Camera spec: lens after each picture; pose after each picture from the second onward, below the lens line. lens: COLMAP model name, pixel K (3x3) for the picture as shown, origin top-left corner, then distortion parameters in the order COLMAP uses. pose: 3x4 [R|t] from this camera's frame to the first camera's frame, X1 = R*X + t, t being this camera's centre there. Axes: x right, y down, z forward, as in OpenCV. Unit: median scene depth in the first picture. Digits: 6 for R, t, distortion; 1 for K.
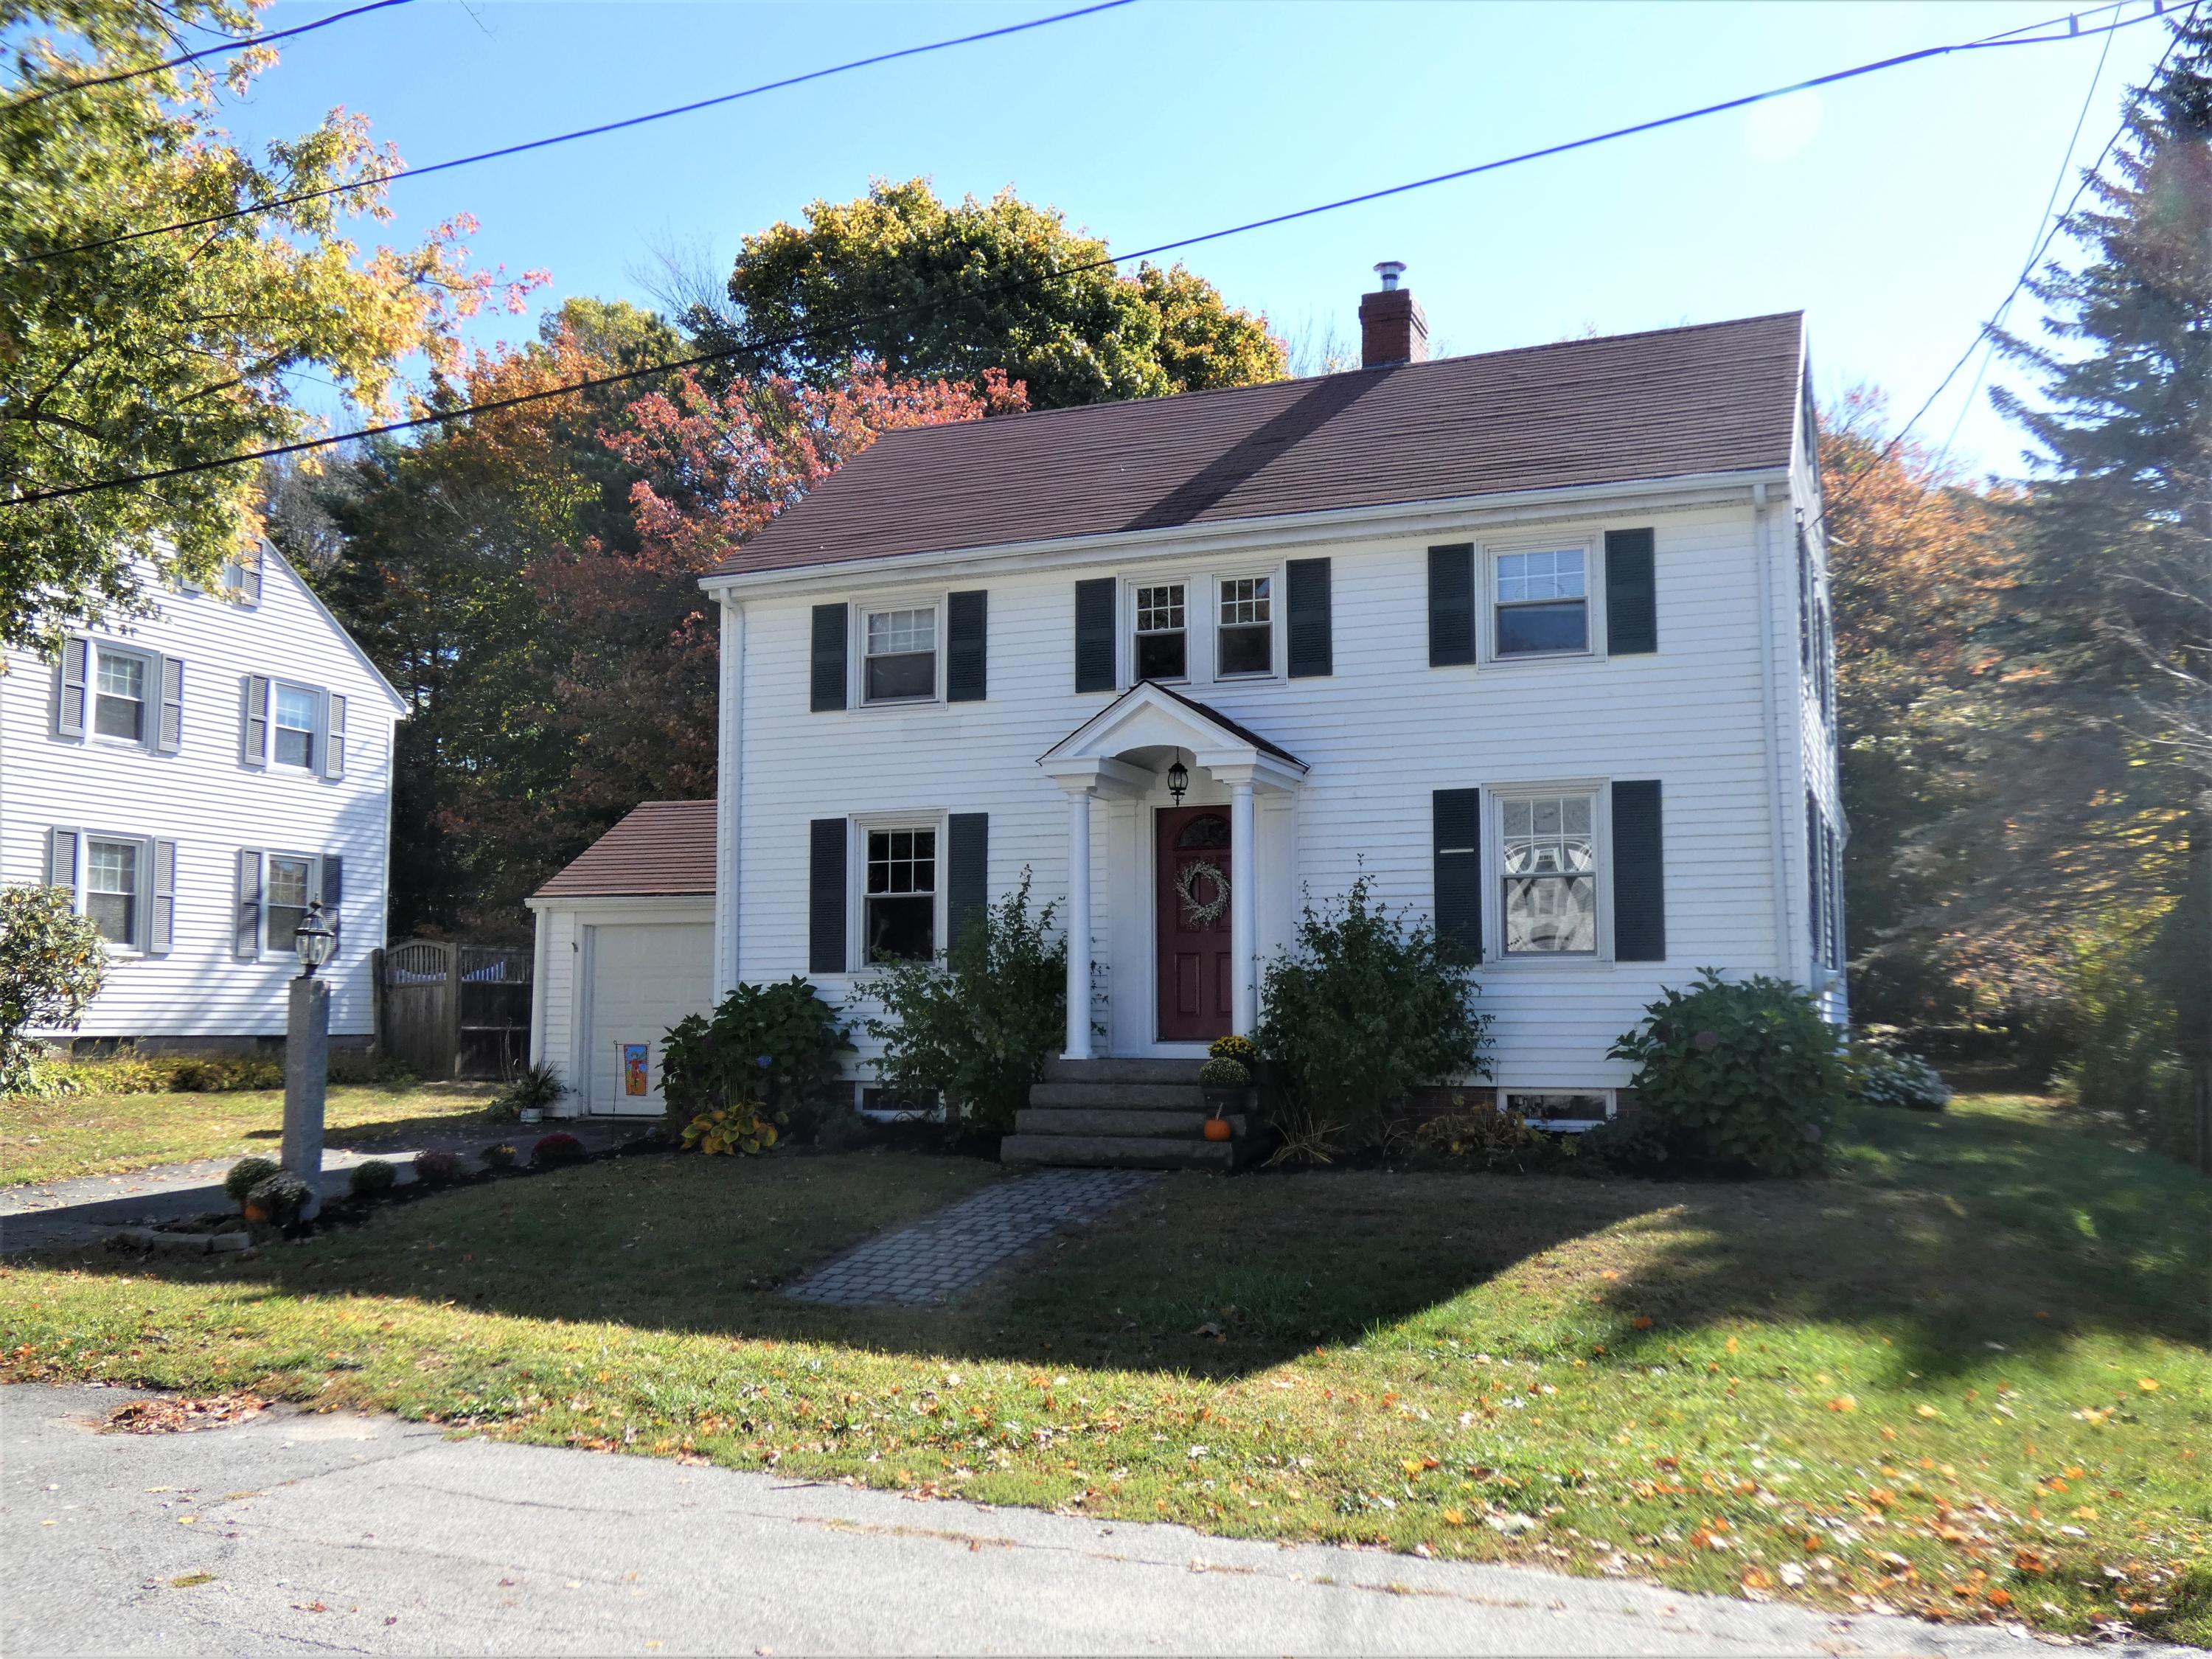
lens RADIAL K [[1982.8, 0, 1115.2], [0, 1982.8, 832.1], [0, 0, 1]] dist [0.013773, -0.002799]
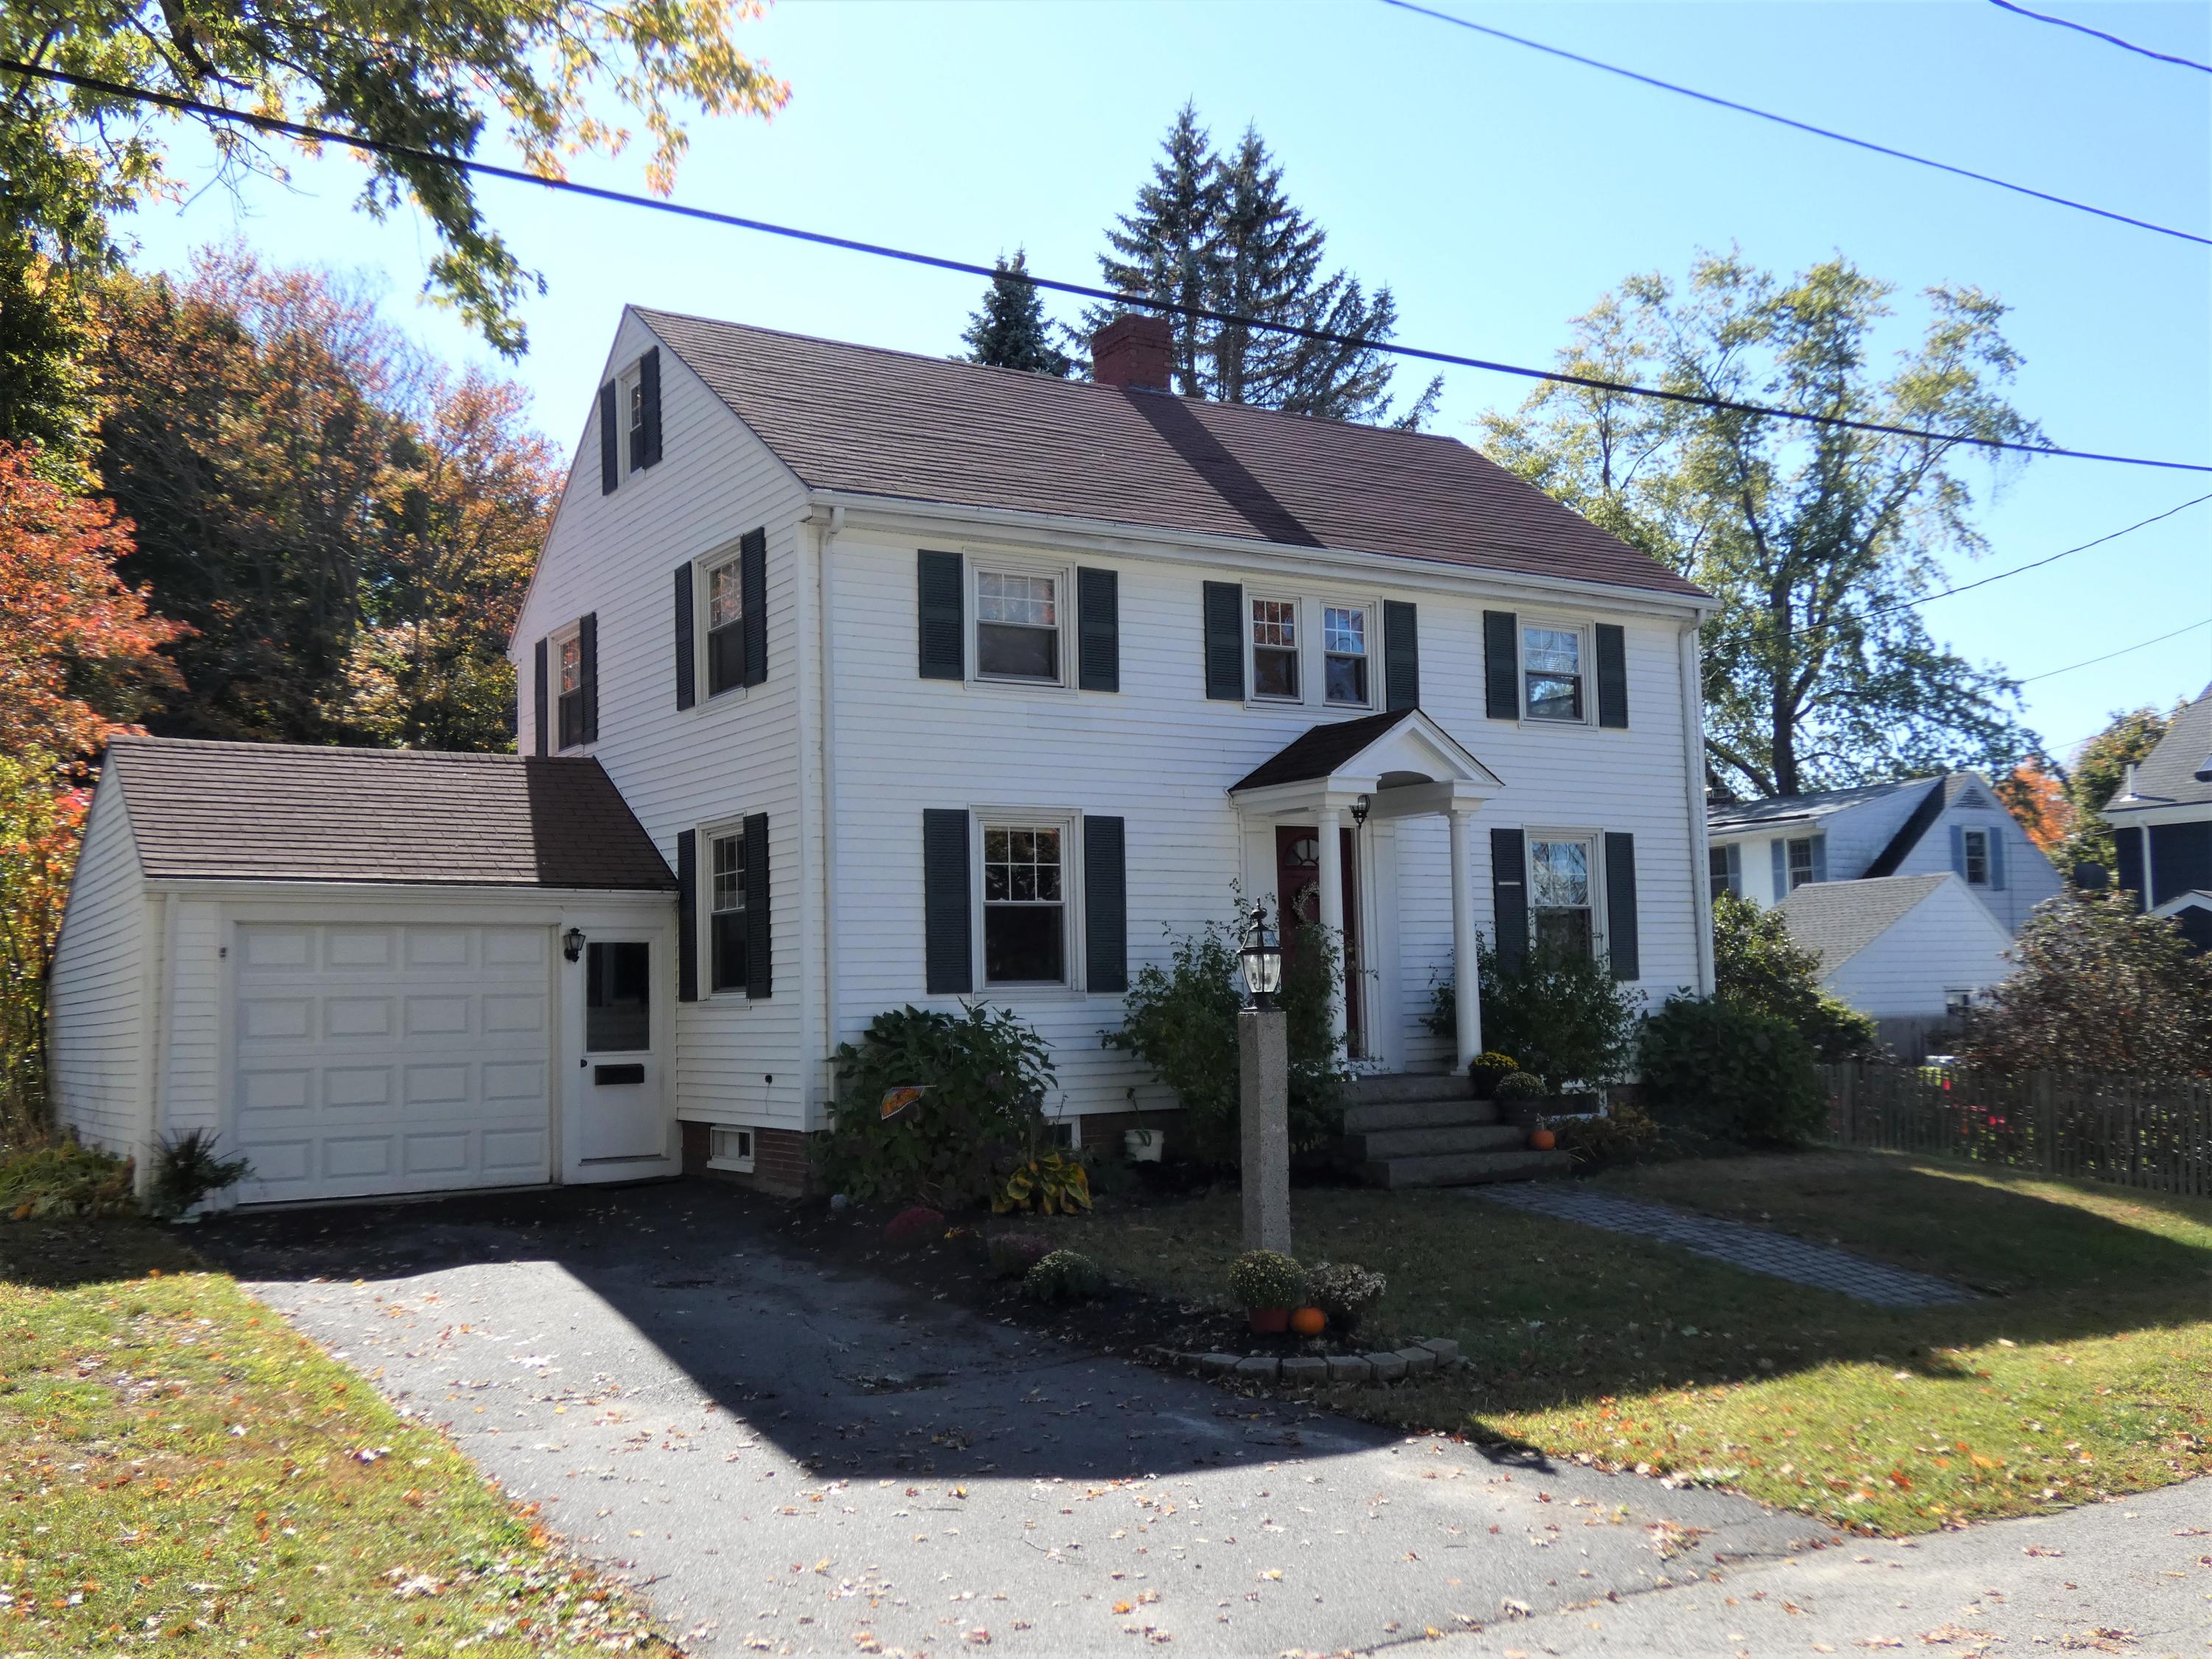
lens RADIAL K [[2136.1, 0, 1110.2], [0, 2136.1, 818.9], [0, 0, 1]] dist [-0.007888, 0.000000]
pose [[0.576776, 0.061200, 0.814606, -0.886372], [-0.059163, 0.997701, -0.033066, 0.024400], [-0.814757, -0.029123, 0.579071, 0.447350]]
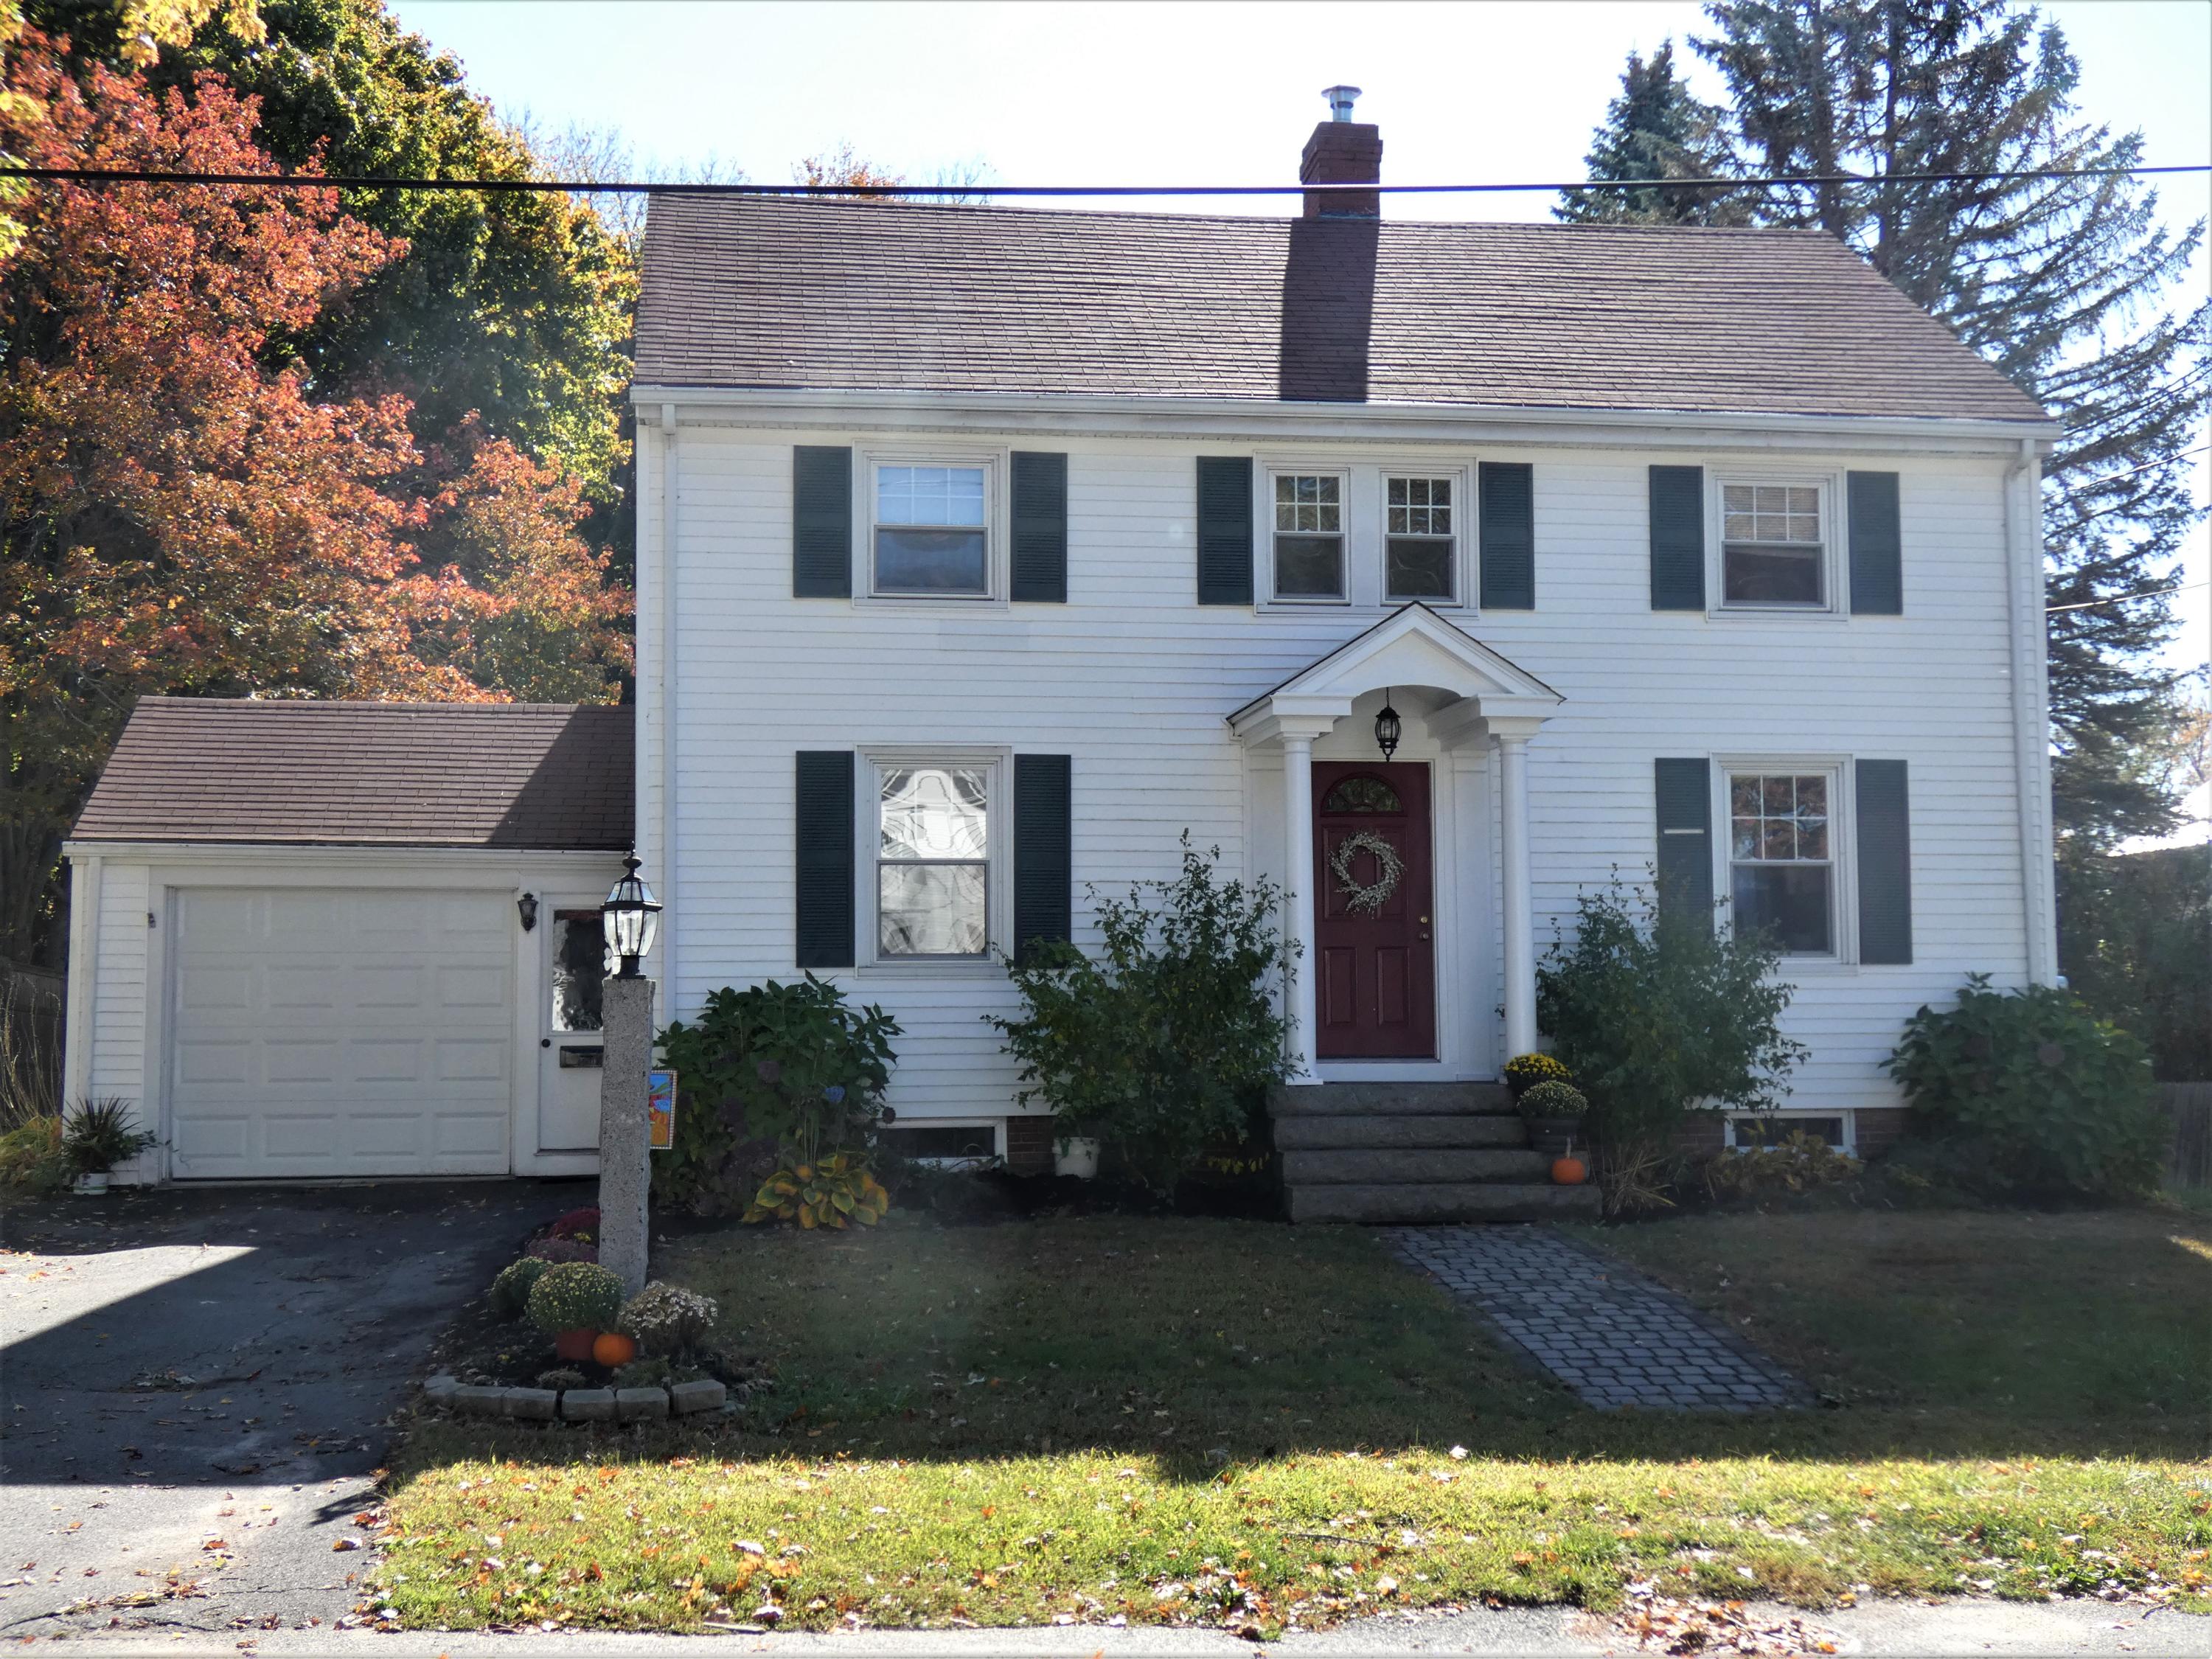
lens RADIAL K [[2554.8, 0, 1097.2], [0, 2554.8, 835.0], [0, 0, 1]] dist [0.030276, 0.000000]
pose [[0.868666, 0.031777, 0.494377, -0.540707], [-0.044909, 0.998883, 0.014705, 0.005847], [-0.493358, -0.034976, 0.869123, 0.165317]]
